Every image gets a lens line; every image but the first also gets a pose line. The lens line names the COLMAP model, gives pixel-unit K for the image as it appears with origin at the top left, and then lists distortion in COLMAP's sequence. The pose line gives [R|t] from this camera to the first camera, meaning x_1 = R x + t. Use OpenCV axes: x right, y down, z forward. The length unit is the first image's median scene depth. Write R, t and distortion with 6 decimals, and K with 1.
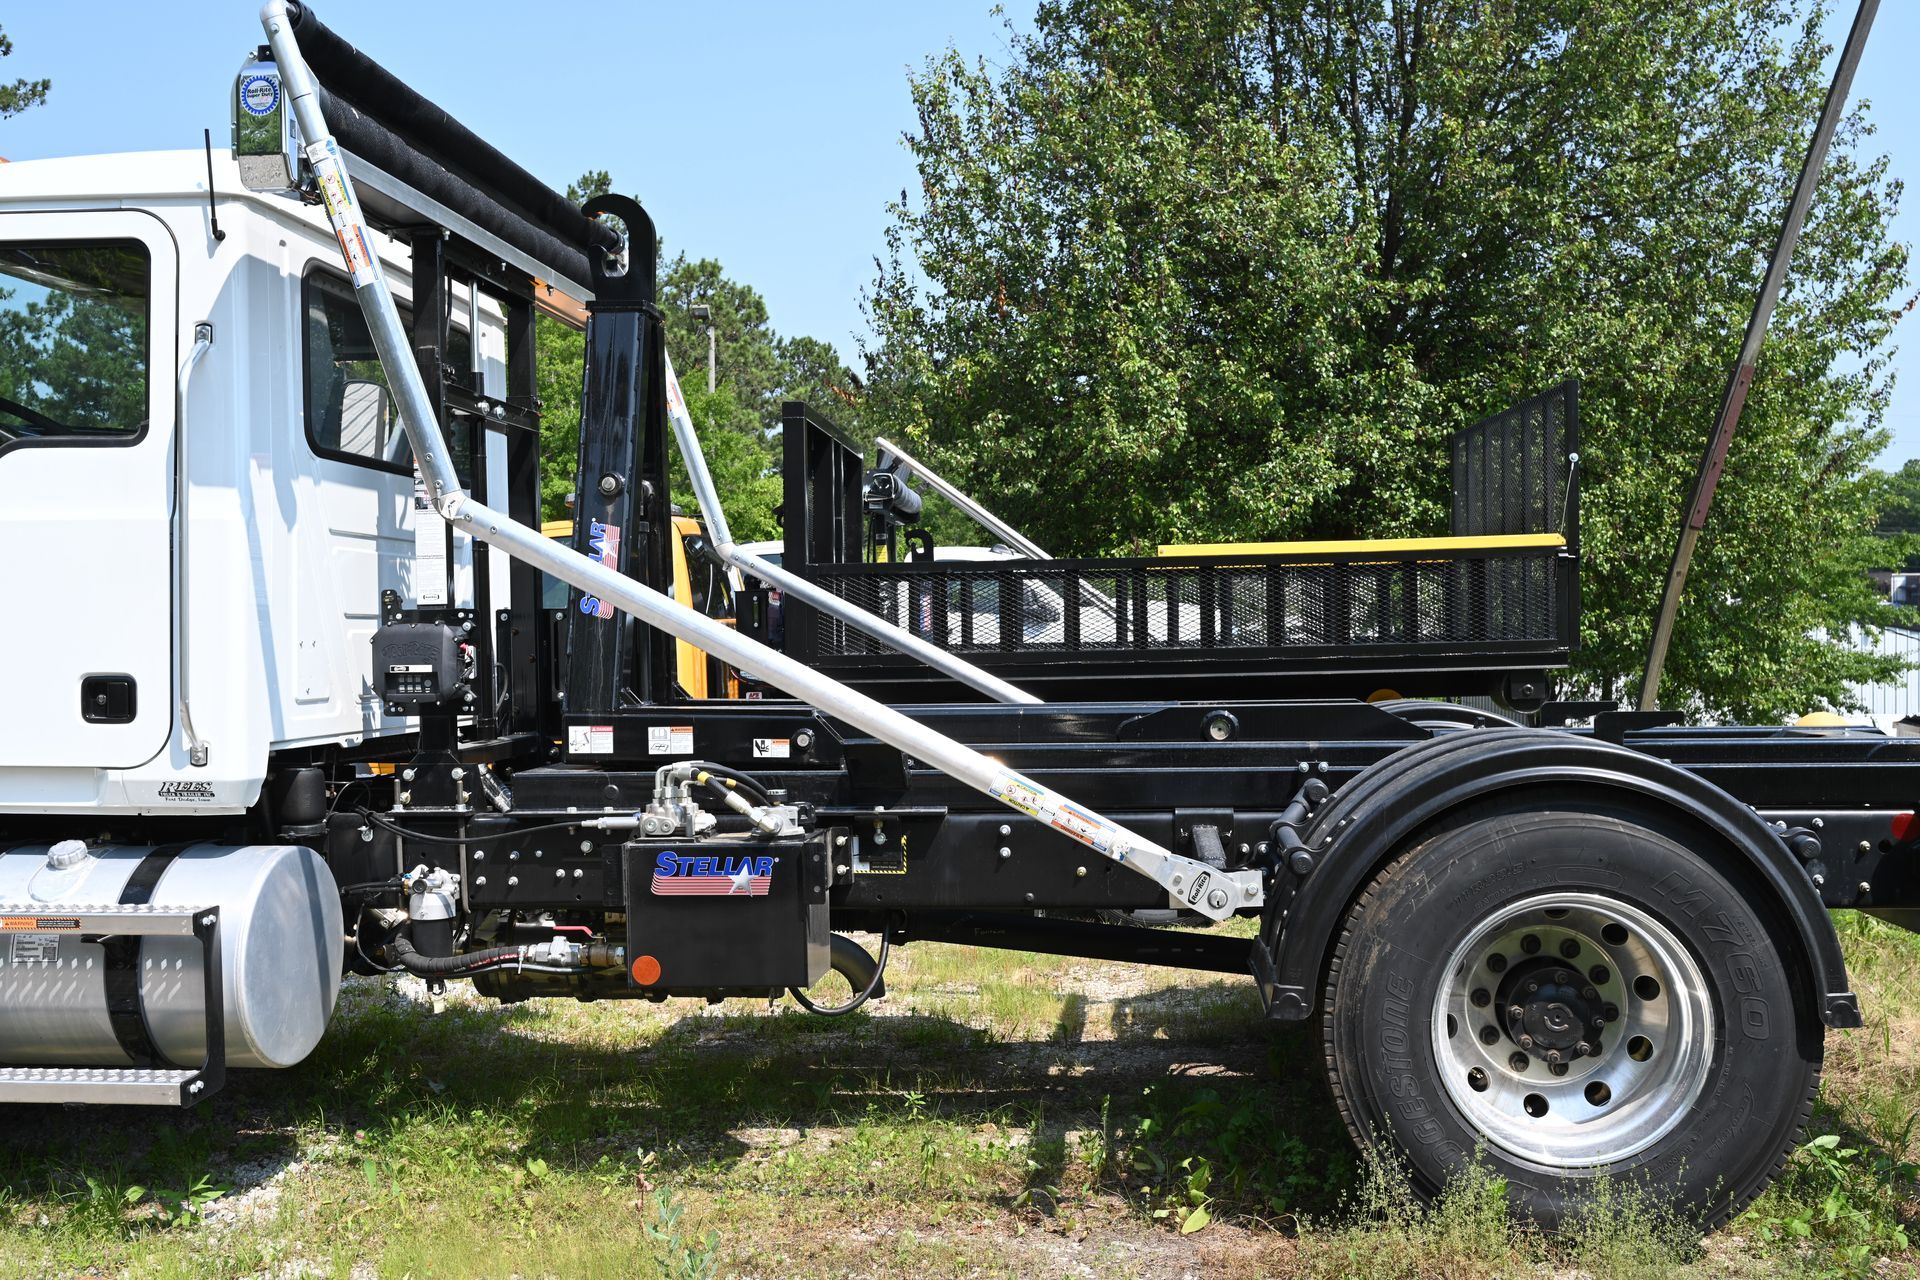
lens RADIAL K [[1824.9, 0, 957.2], [0, 1824.9, 647.7], [0, 0, 1]] dist [-0.000478, 0.007511]
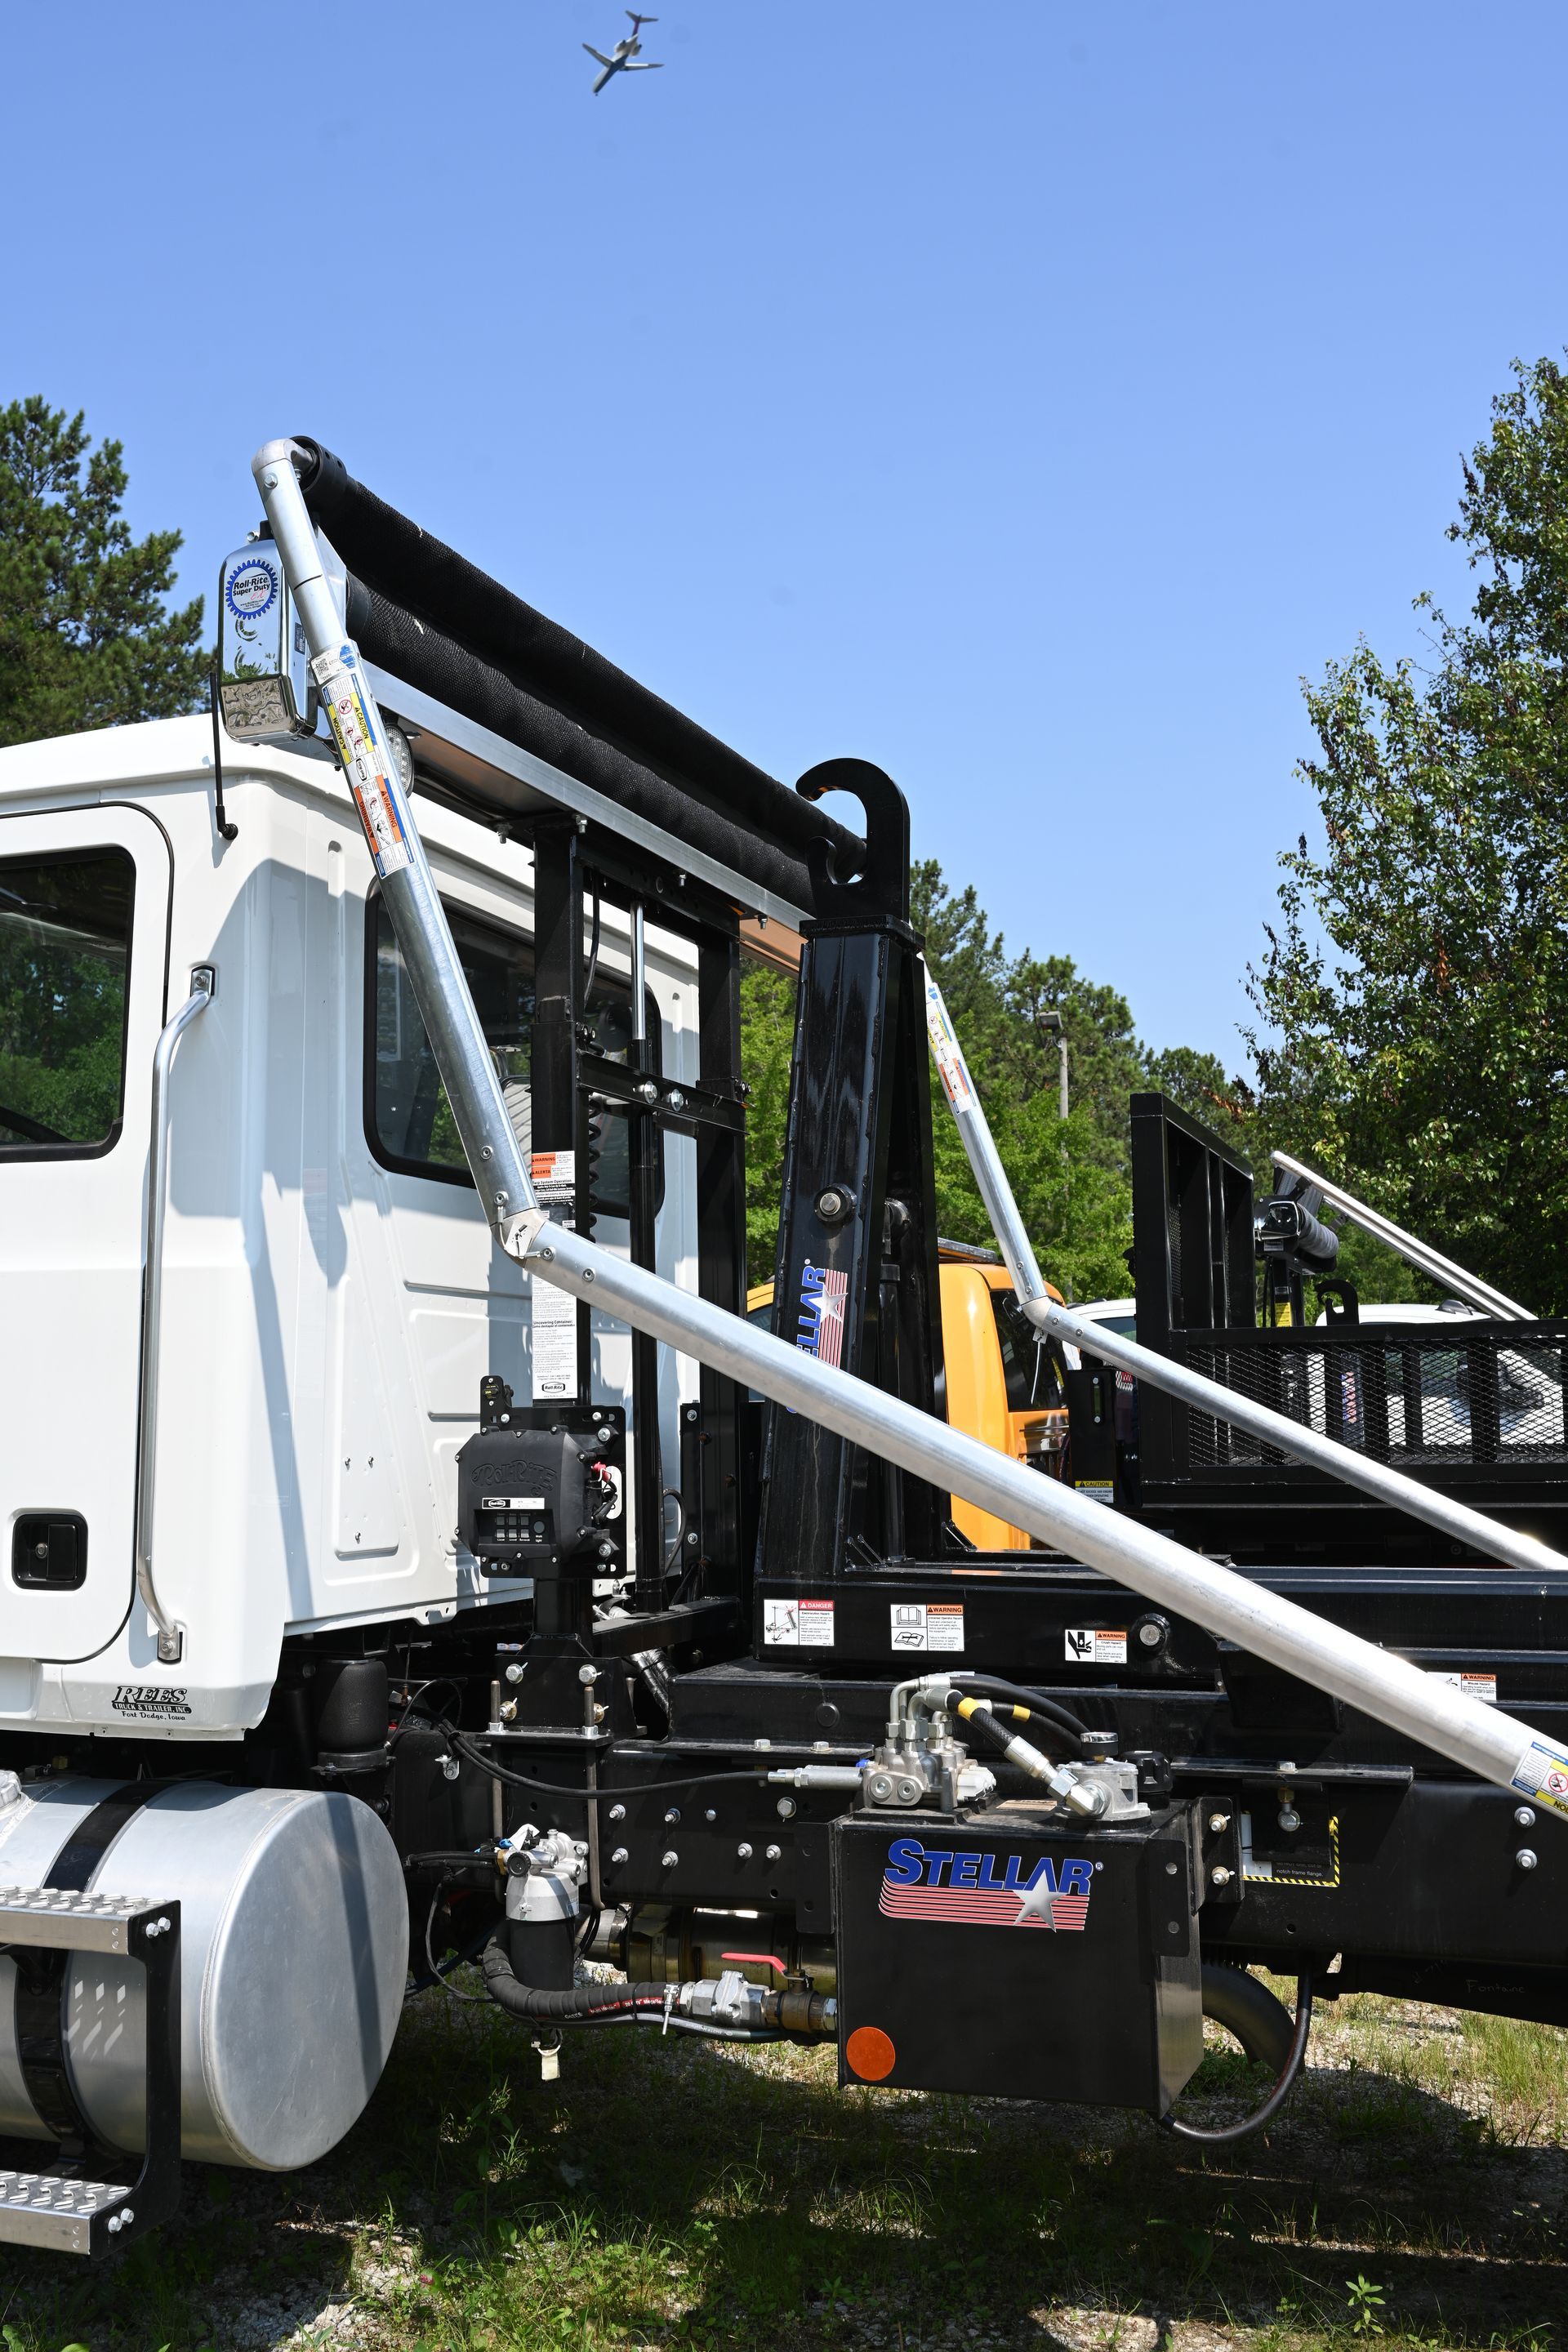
lens RADIAL K [[2233.8, 0, 781.4], [0, 2233.8, 1163.8], [0, 0, 1]] dist [-0.001625, 0.004615]
pose [[0.965738, -0.027437, -0.258065, -0.010063], [-0.003799, 0.992794, -0.119769, -0.012068], [0.259492, 0.116646, 0.958675, 0.265888]]
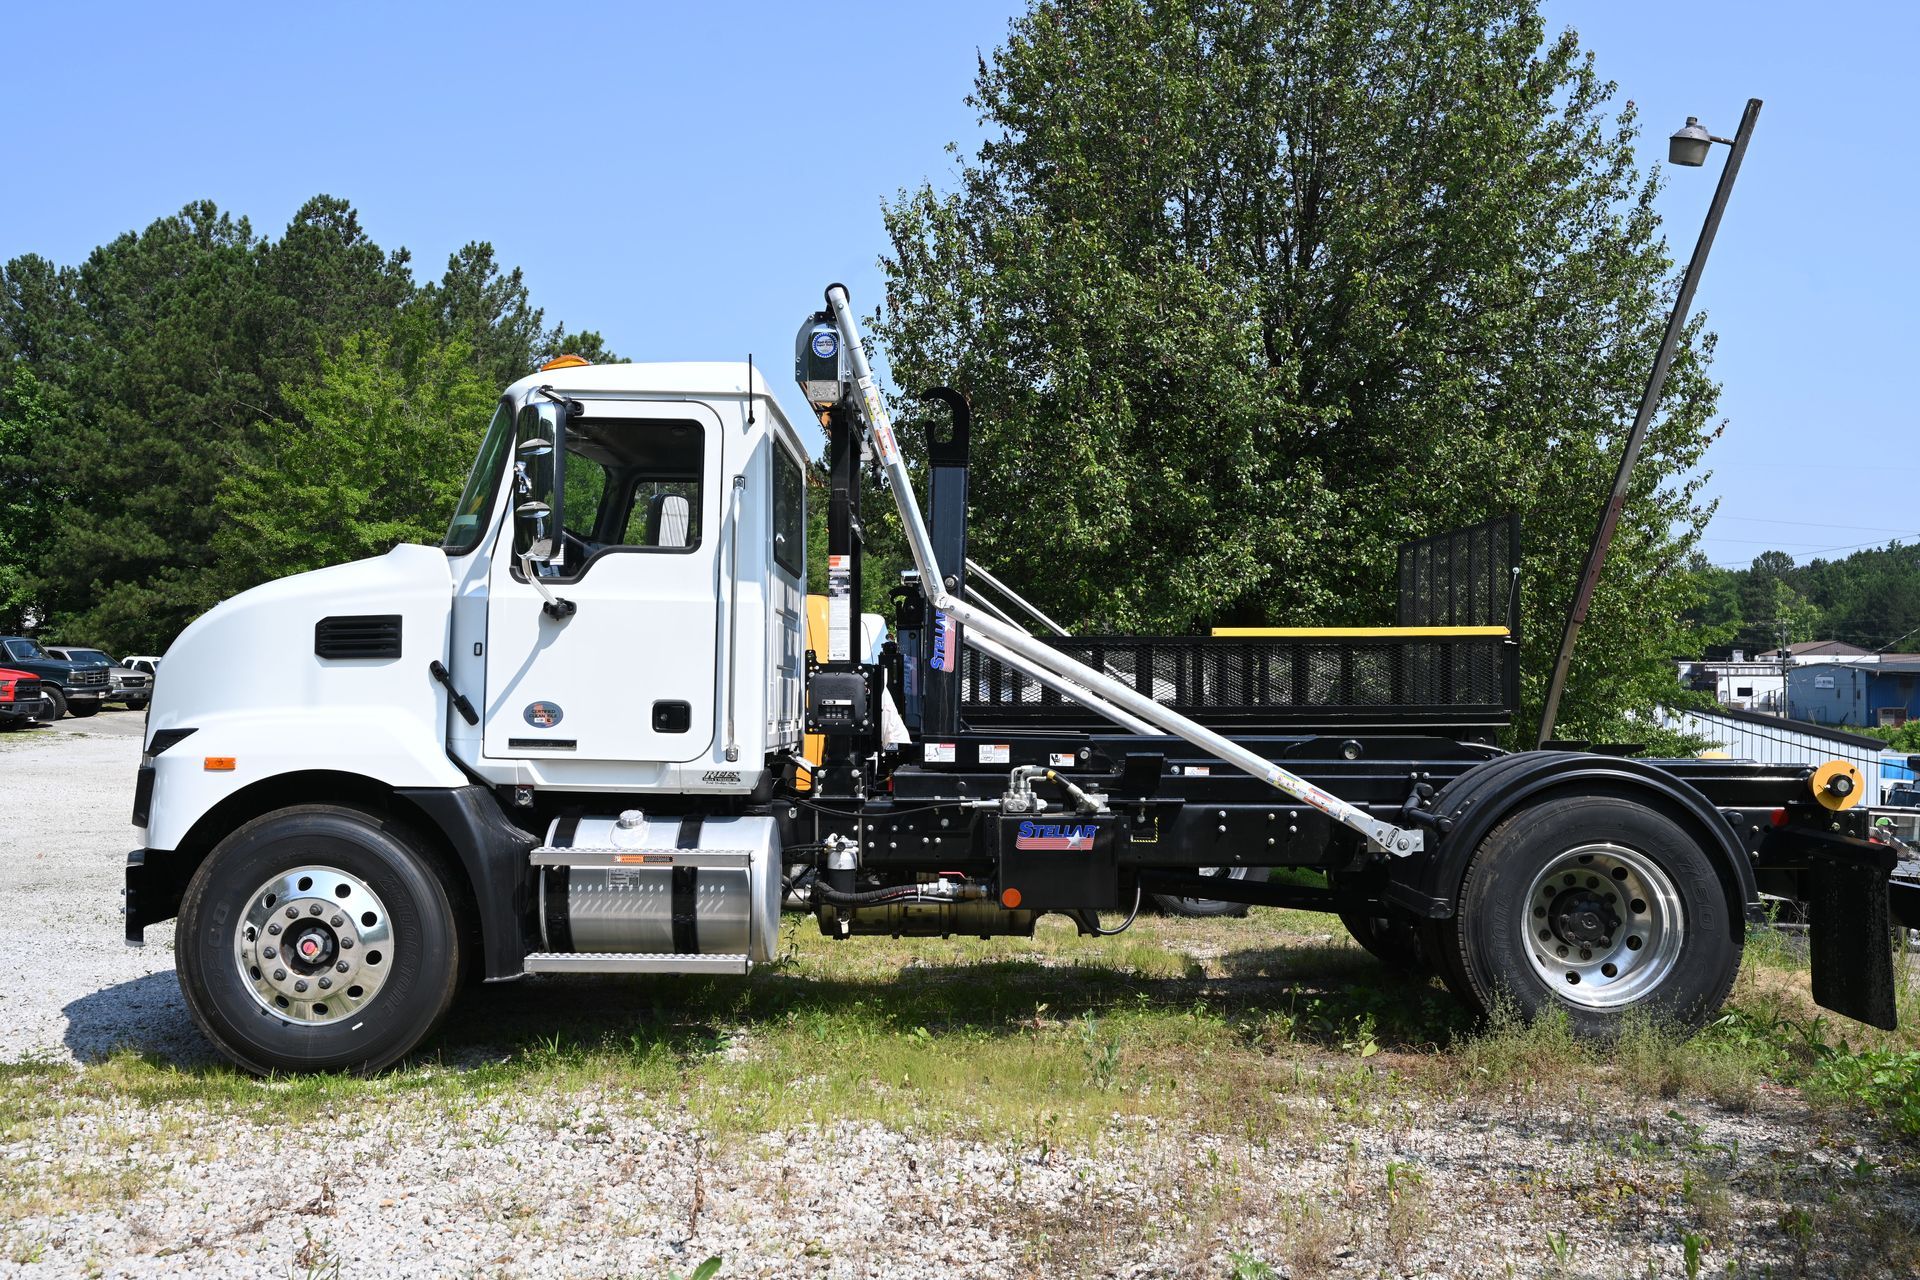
lens RADIAL K [[1828.0, 0, 960.0], [0, 1828.0, 640.0], [0, 0, 1]] dist [0.013118, -0.011156]
pose [[0.994723, 0.023293, 0.099916, -0.334434], [-0.019023, 0.998873, -0.043480, 0.022806], [-0.100816, 0.041350, 0.994045, -0.496559]]
